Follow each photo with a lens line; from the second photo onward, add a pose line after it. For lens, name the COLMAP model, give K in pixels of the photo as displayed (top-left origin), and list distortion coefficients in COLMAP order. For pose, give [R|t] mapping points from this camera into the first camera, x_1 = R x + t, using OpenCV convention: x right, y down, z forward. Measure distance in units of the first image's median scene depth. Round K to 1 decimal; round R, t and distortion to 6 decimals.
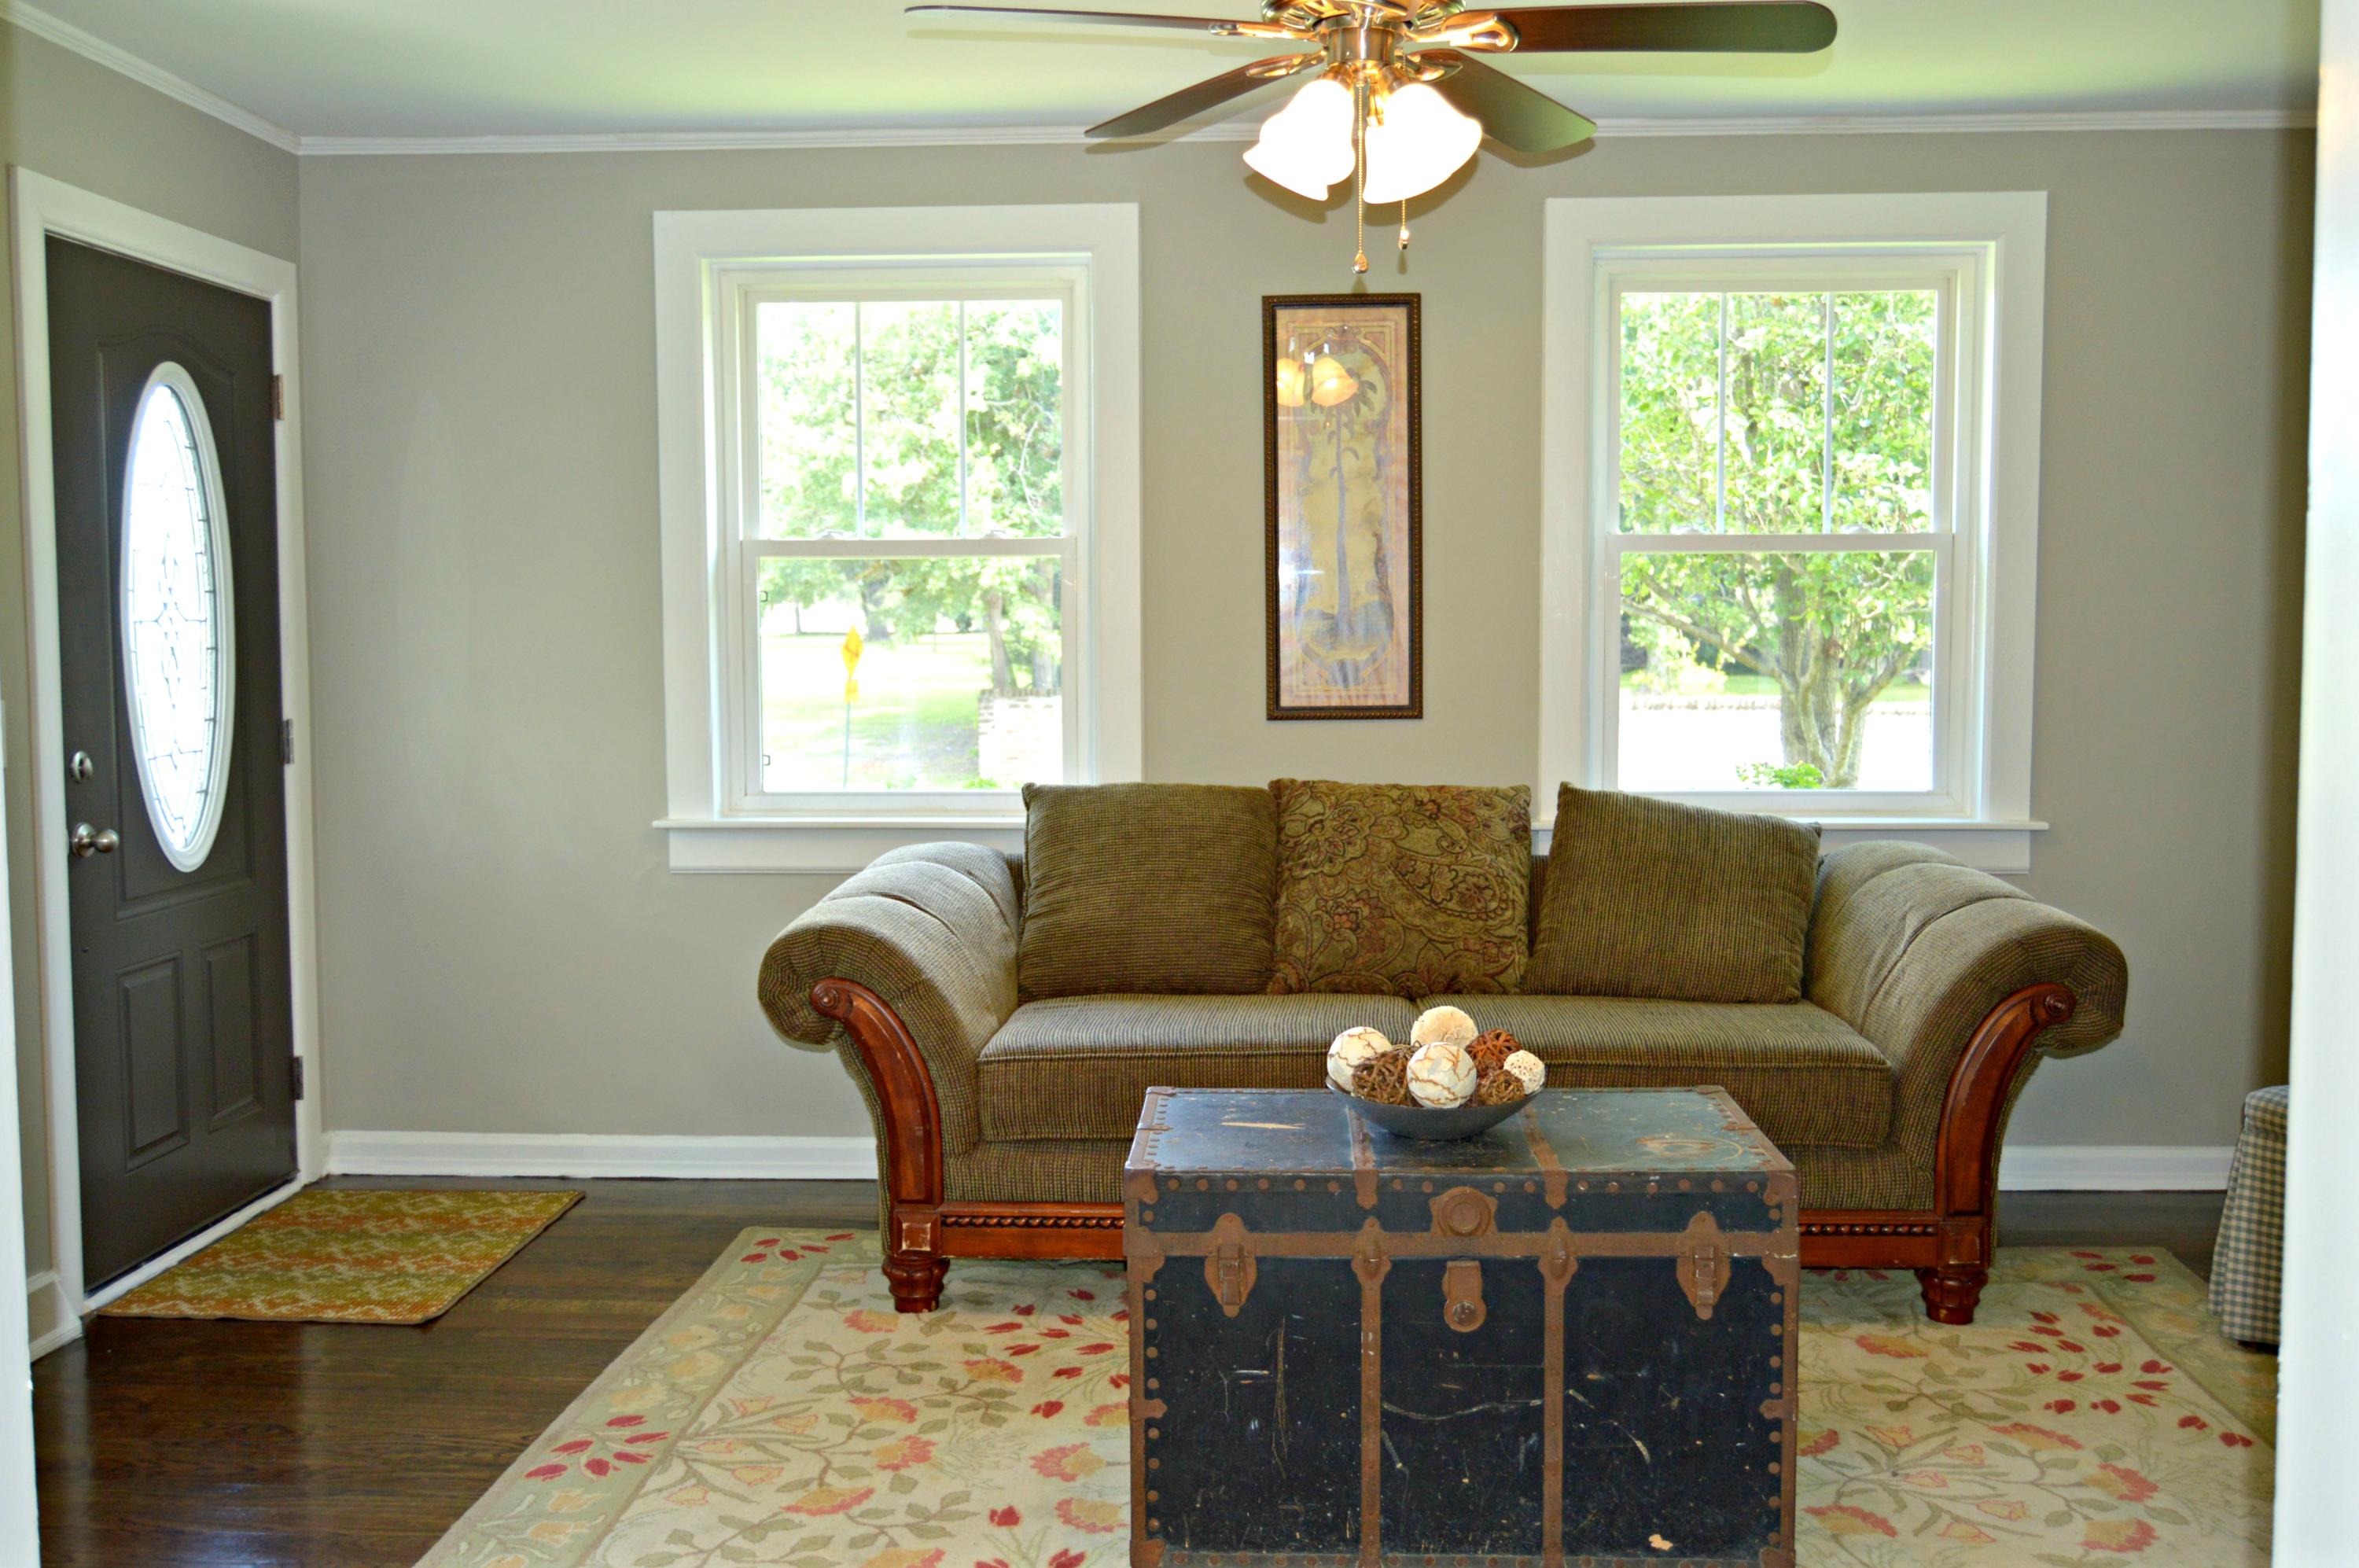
lens RADIAL K [[2141.6, 0, 1179.5], [0, 2141.6, 784.0], [0, 0, 1]] dist [-0.016726, -0.014196]
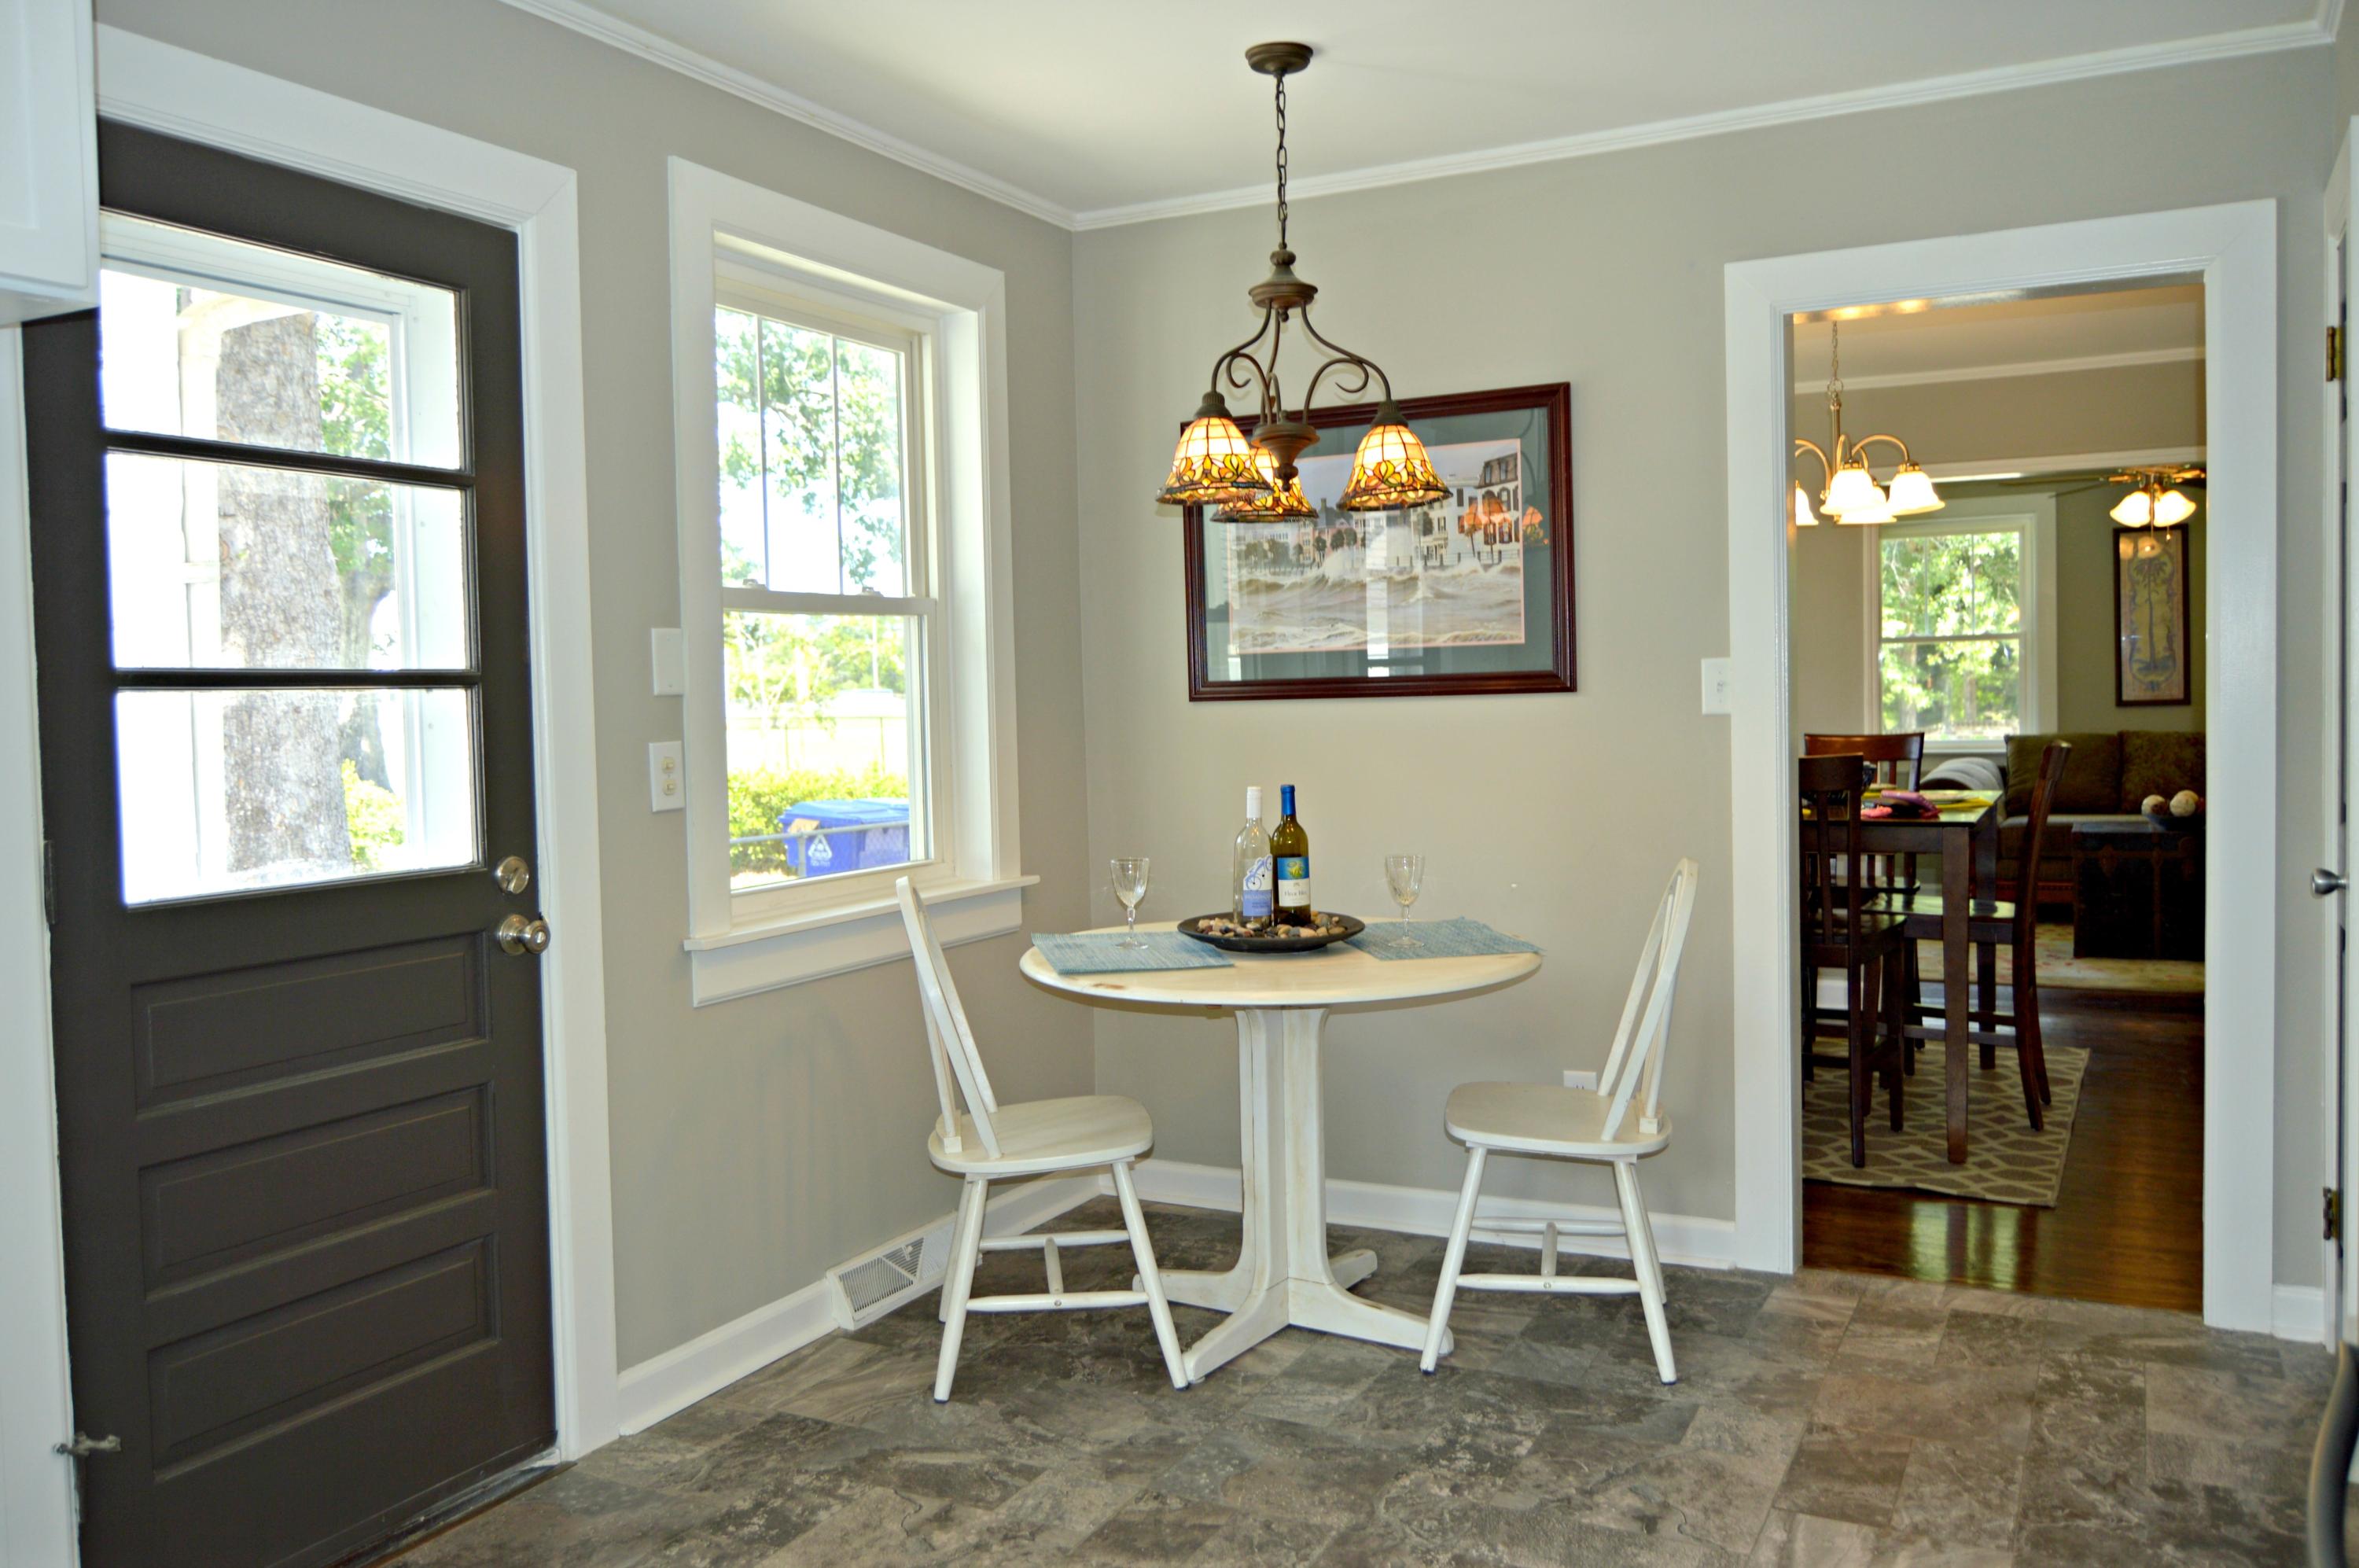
lens RADIAL K [[1828.2, 0, 1179.5], [0, 1828.2, 784.0], [0, 0, 1]] dist [-0.009857, -0.002883]
pose [[0.910686, -0.001567, -0.413097, -0.074540], [-0.008064, 0.999735, -0.021569, 0.115171], [0.413022, 0.022974, 0.910431, -1.349248]]
